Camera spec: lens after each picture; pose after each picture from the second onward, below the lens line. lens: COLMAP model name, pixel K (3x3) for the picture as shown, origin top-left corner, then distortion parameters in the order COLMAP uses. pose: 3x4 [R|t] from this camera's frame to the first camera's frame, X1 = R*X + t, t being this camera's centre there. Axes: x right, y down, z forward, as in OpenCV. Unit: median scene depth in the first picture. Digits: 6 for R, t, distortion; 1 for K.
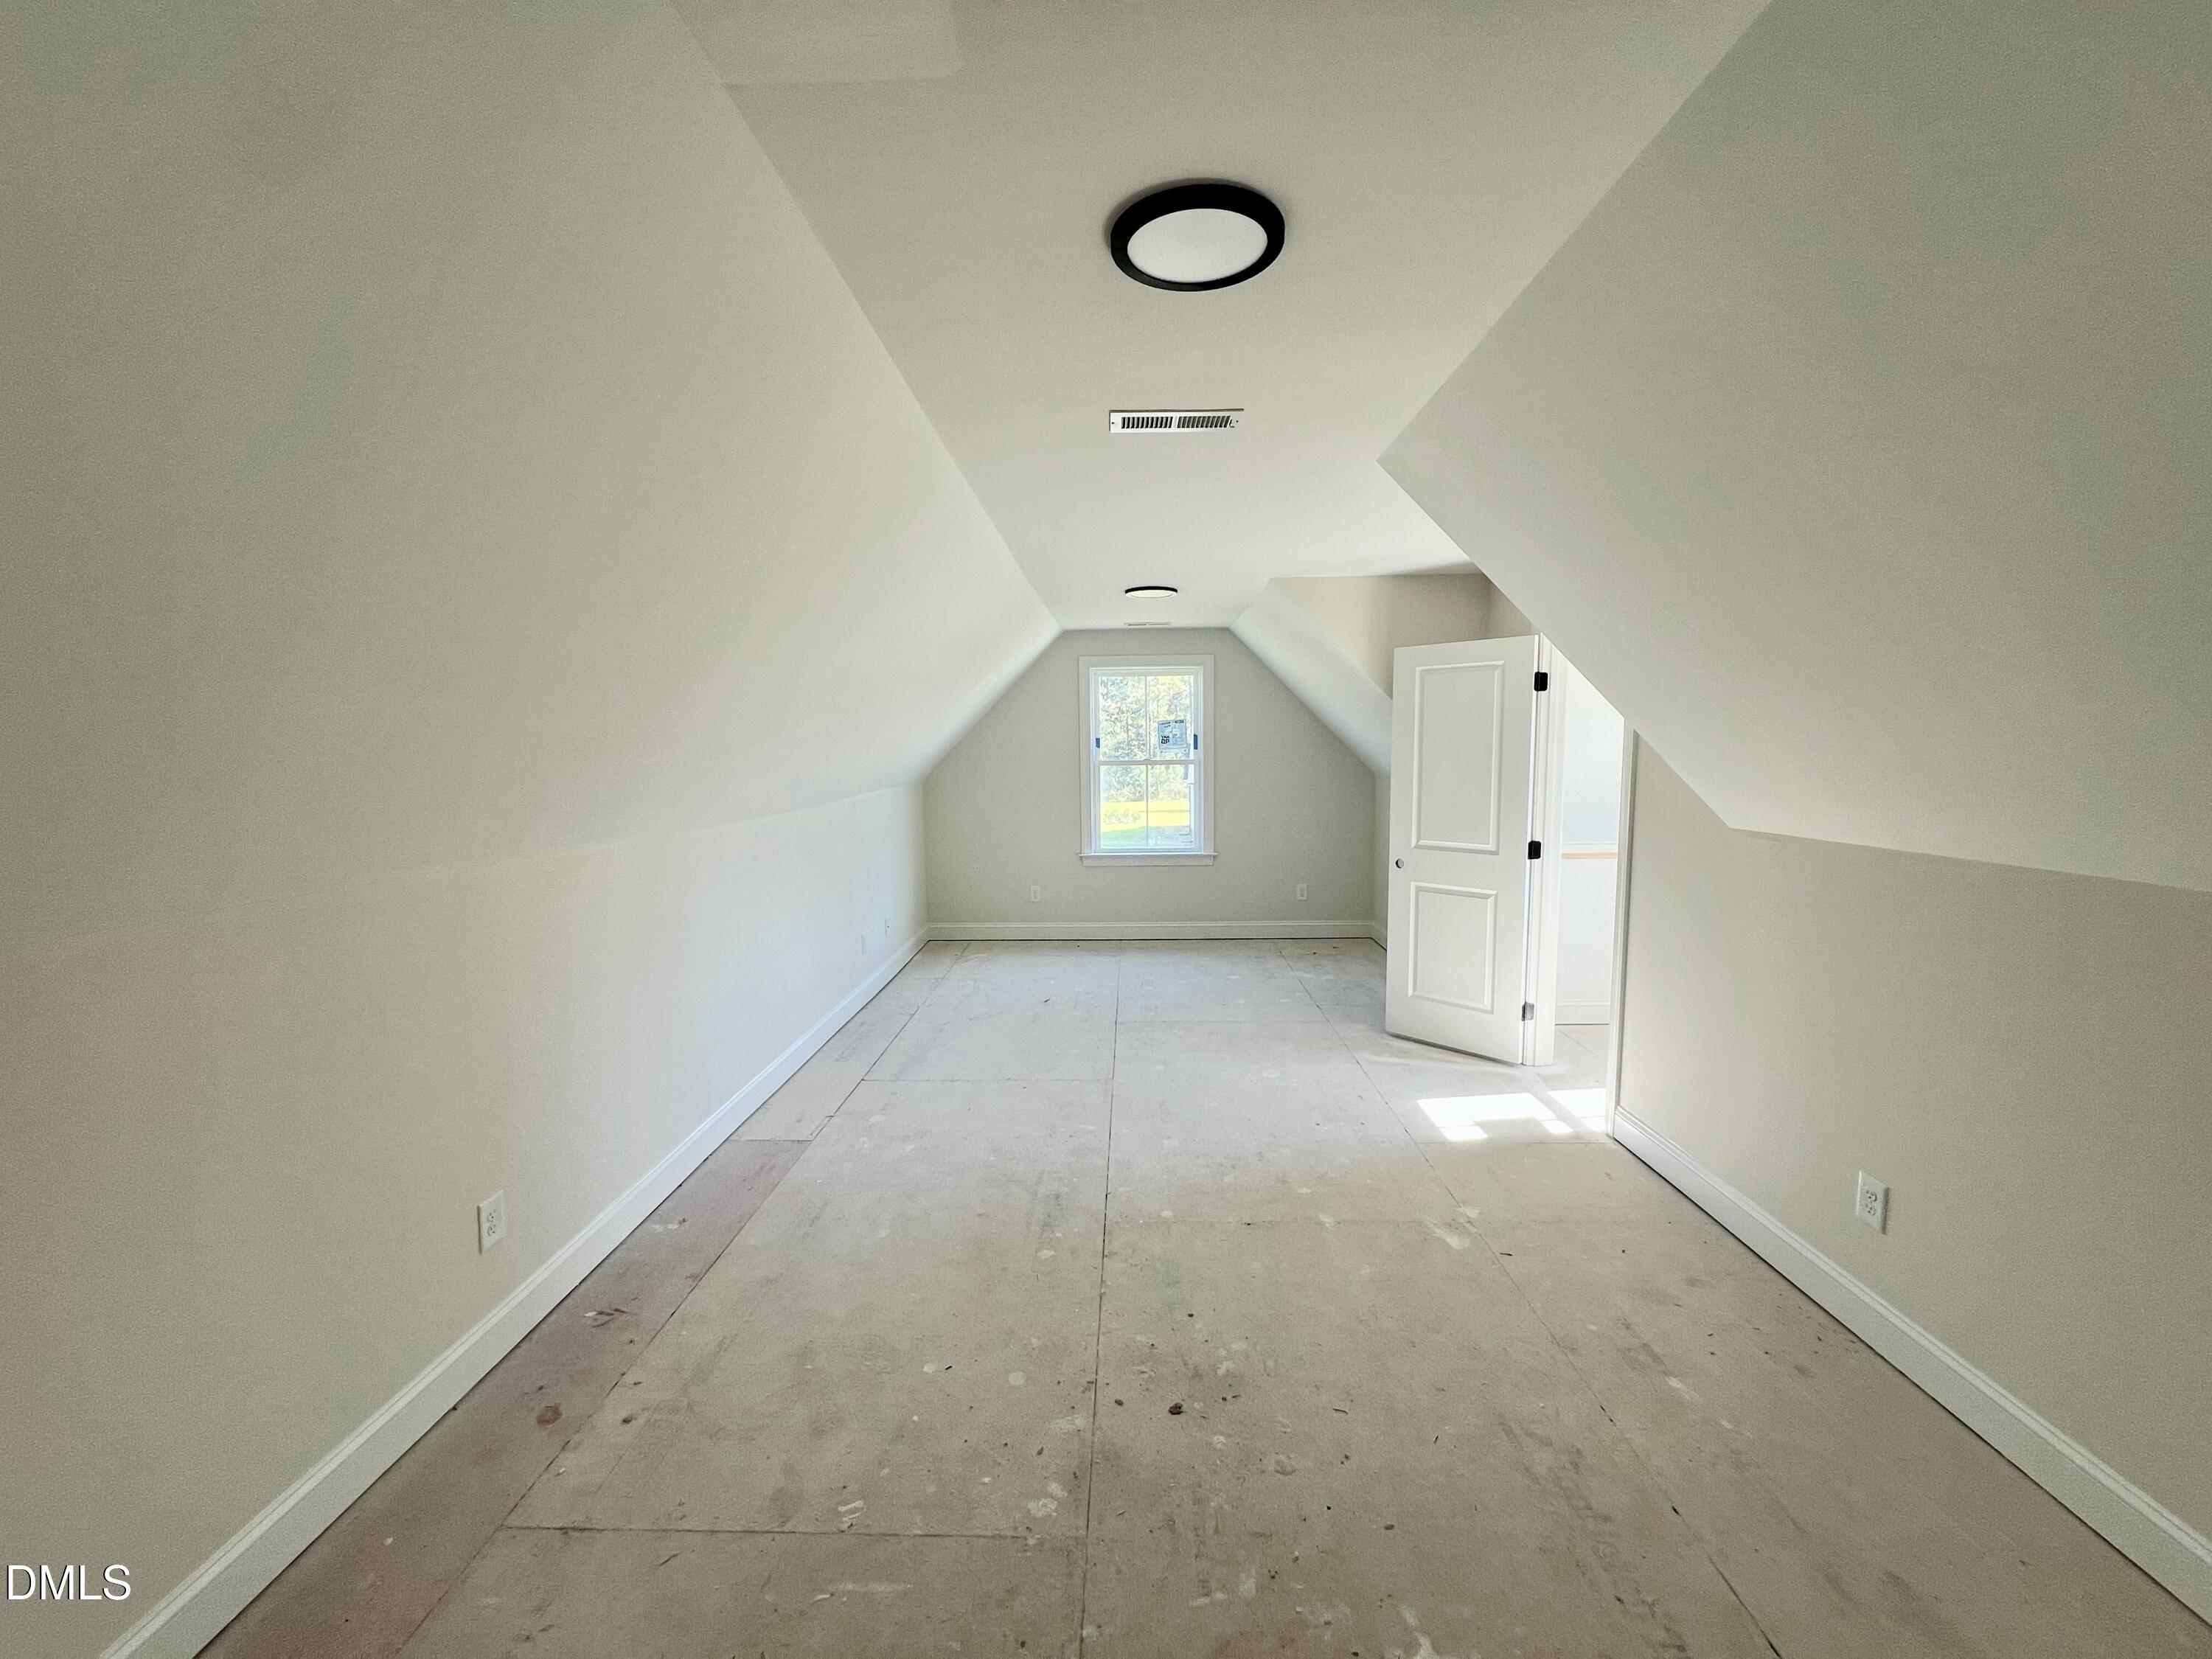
lens RADIAL K [[884.4, 0, 1106.7], [0, 884.4, 830.2], [0, 0, 1]] dist [0.000188, 0.000076]
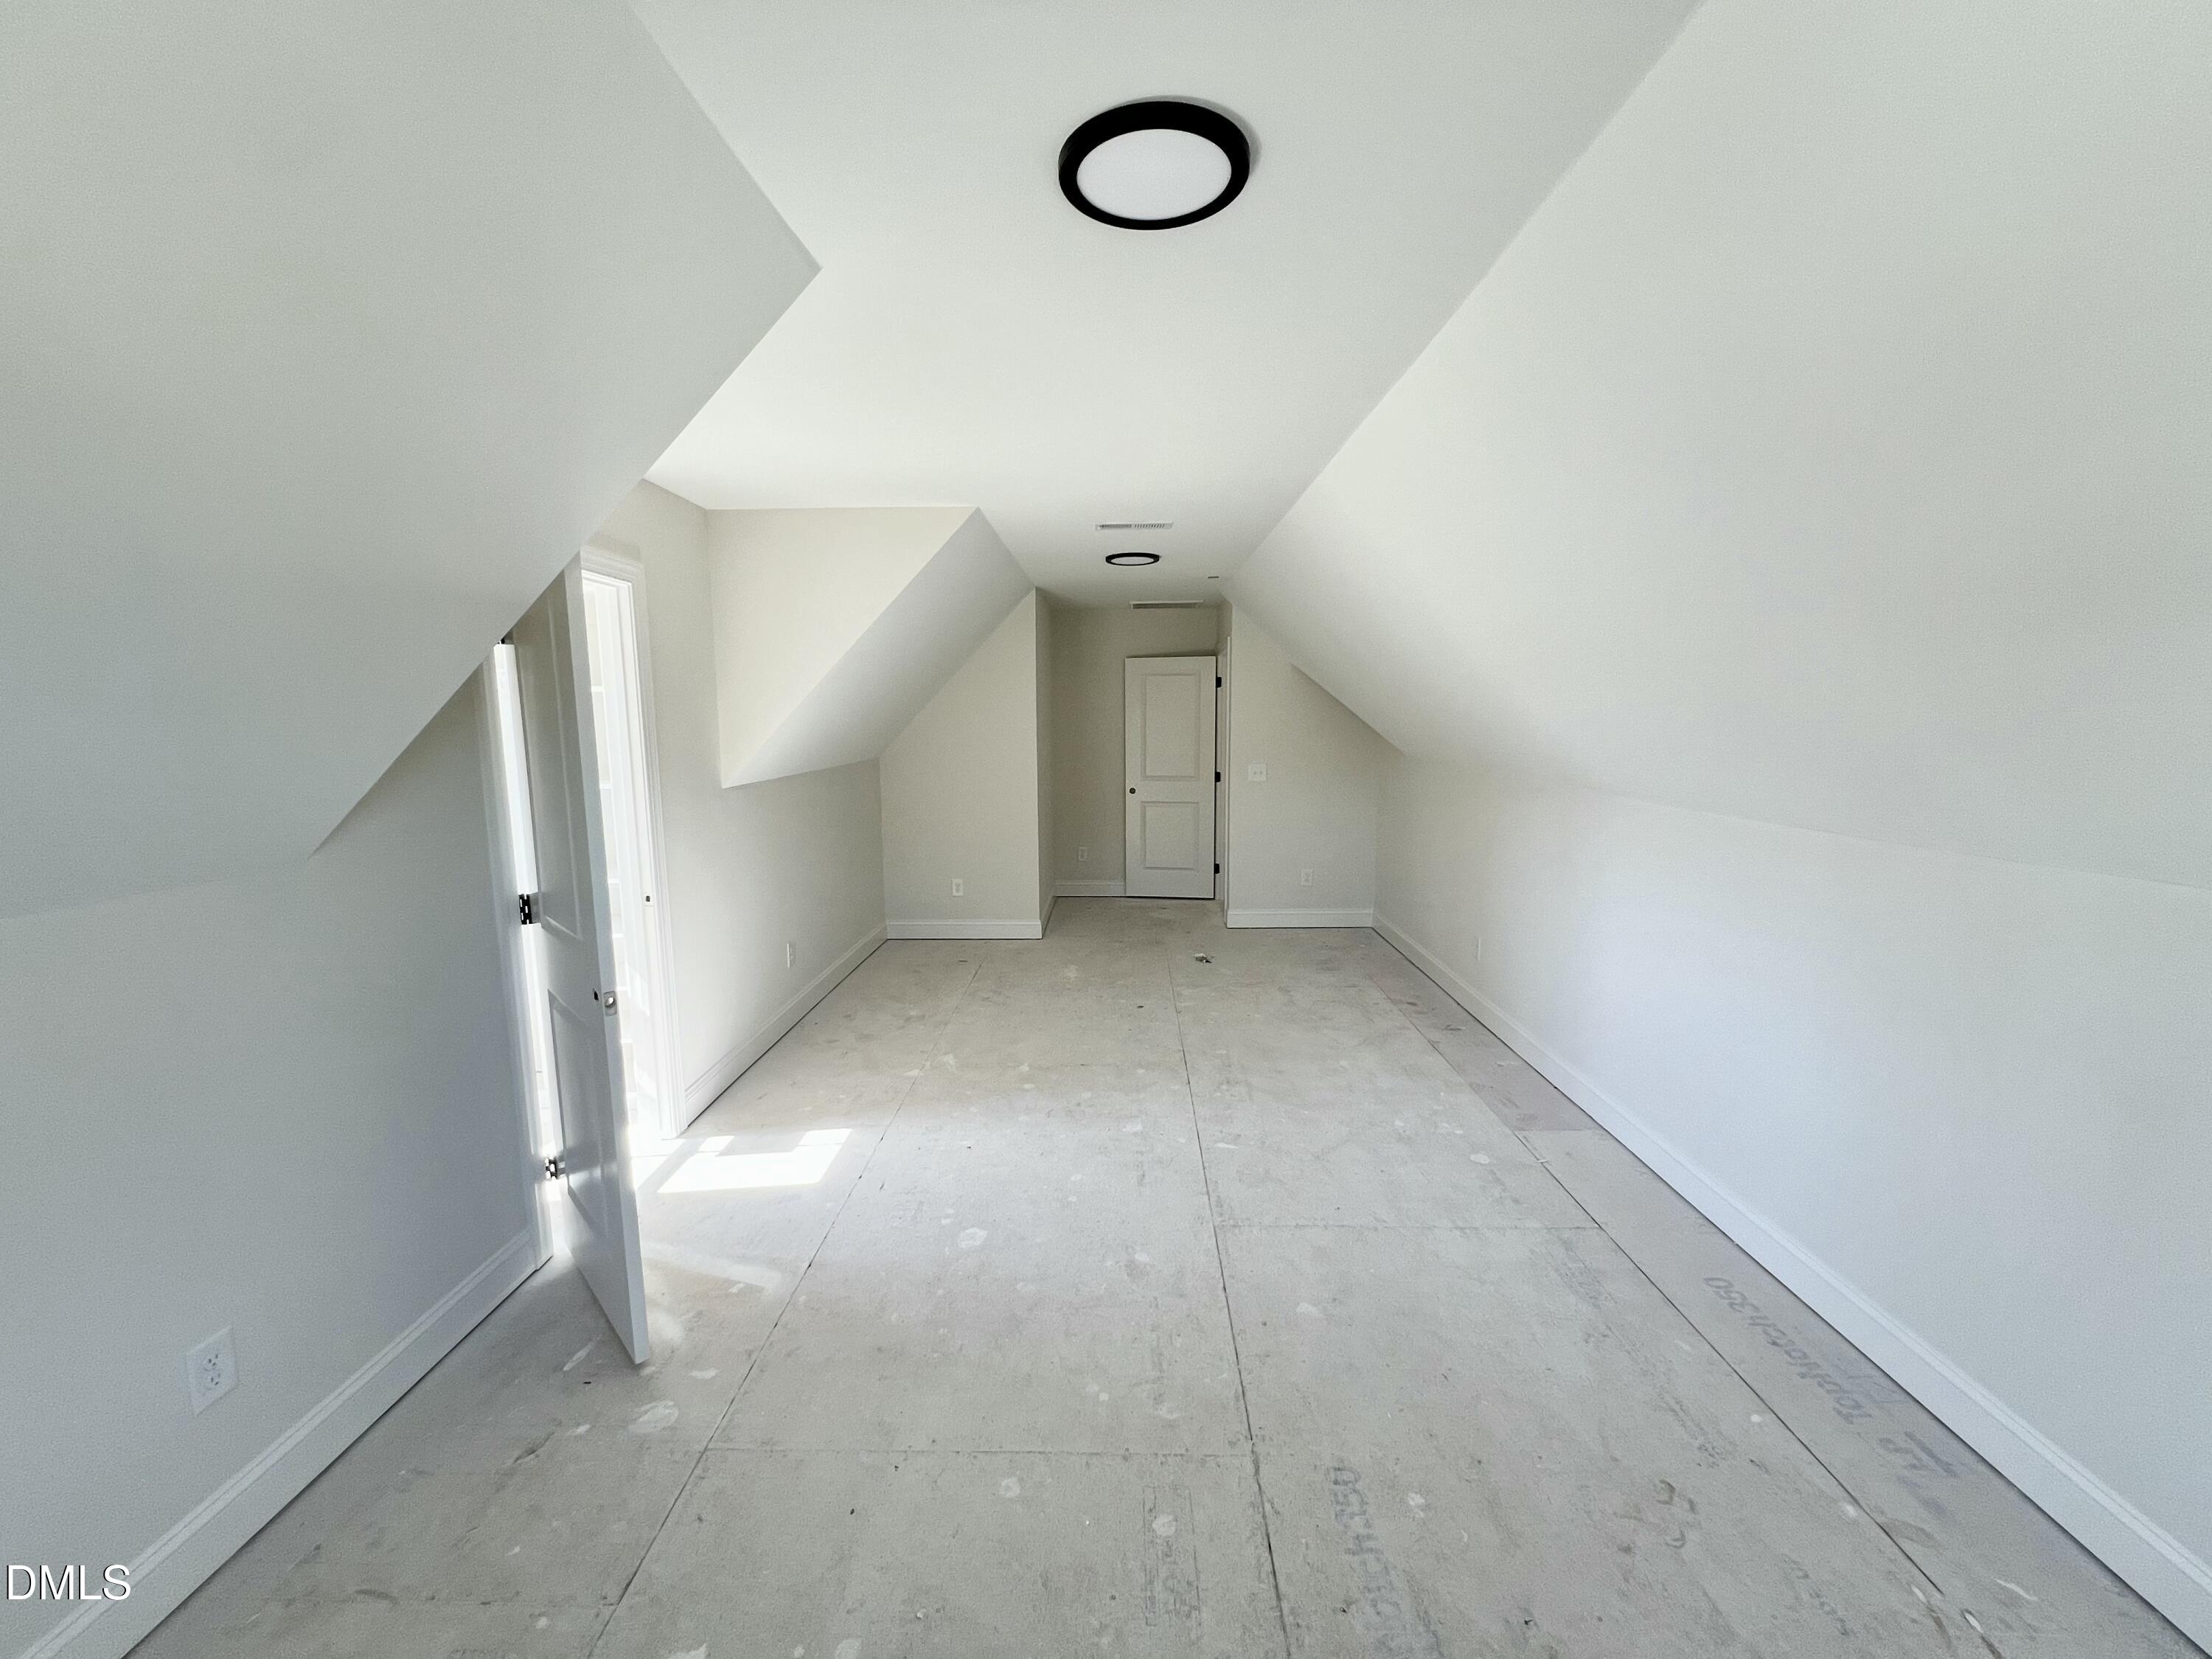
lens RADIAL K [[884.4, 0, 1105.6], [0, 884.4, 831.0], [0, 0, 1]] dist [0.000188, 0.000076]
pose [[-0.999739, 0.022401, -0.004588, 0.110708], [0.020765, 0.973430, 0.228041, -0.208111], [0.009575, 0.227886, -0.973641, 2.055509]]
